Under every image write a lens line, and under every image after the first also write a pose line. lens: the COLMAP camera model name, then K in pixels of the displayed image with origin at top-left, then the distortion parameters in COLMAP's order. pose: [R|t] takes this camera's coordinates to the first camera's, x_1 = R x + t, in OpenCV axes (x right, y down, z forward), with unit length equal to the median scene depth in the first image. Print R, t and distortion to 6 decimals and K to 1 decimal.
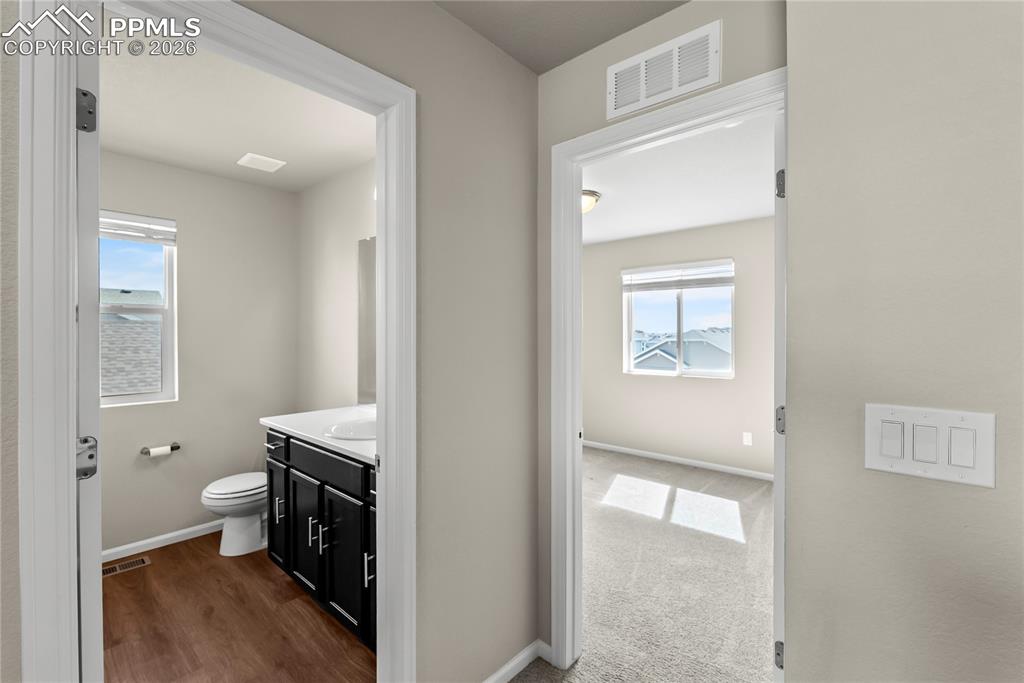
lens RADIAL K [[446.1, 0, 513.6], [0, 446.1, 344.3], [0, 0, 1]] dist [-0.009577, -0.000603]
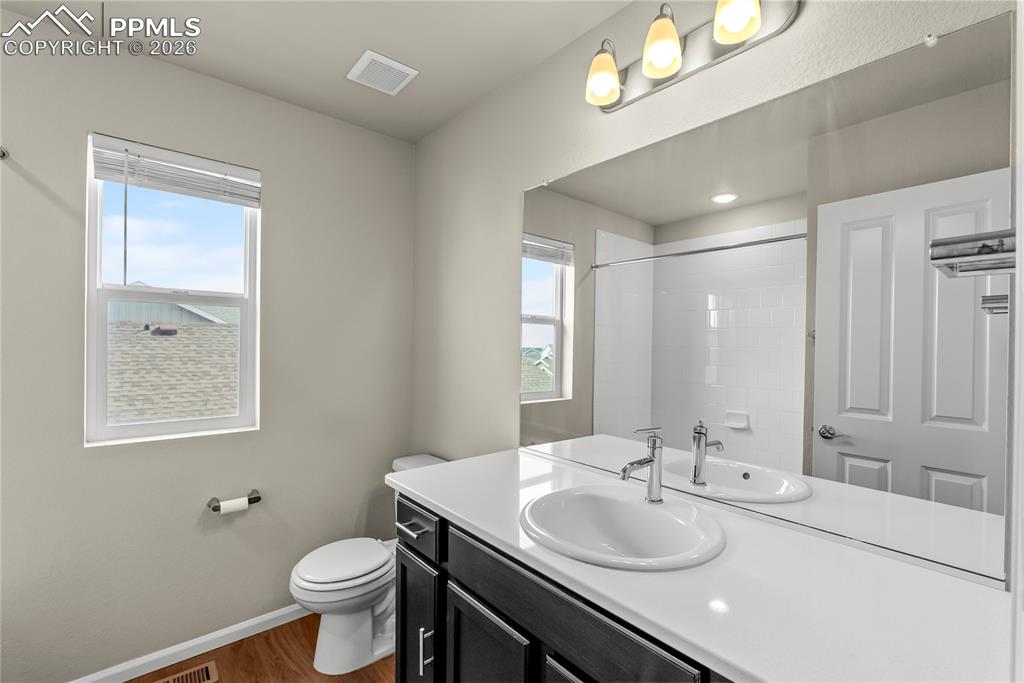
lens RADIAL K [[446.1, 0, 509.5], [0, 446.1, 347.1], [0, 0, 1]] dist [-0.009577, -0.000603]
pose [[0.990387, 0.010688, -0.137911, -0.275891], [-0.011949, 0.999894, -0.008318, -0.001144], [0.137808, 0.009886, 0.990410, 0.365642]]
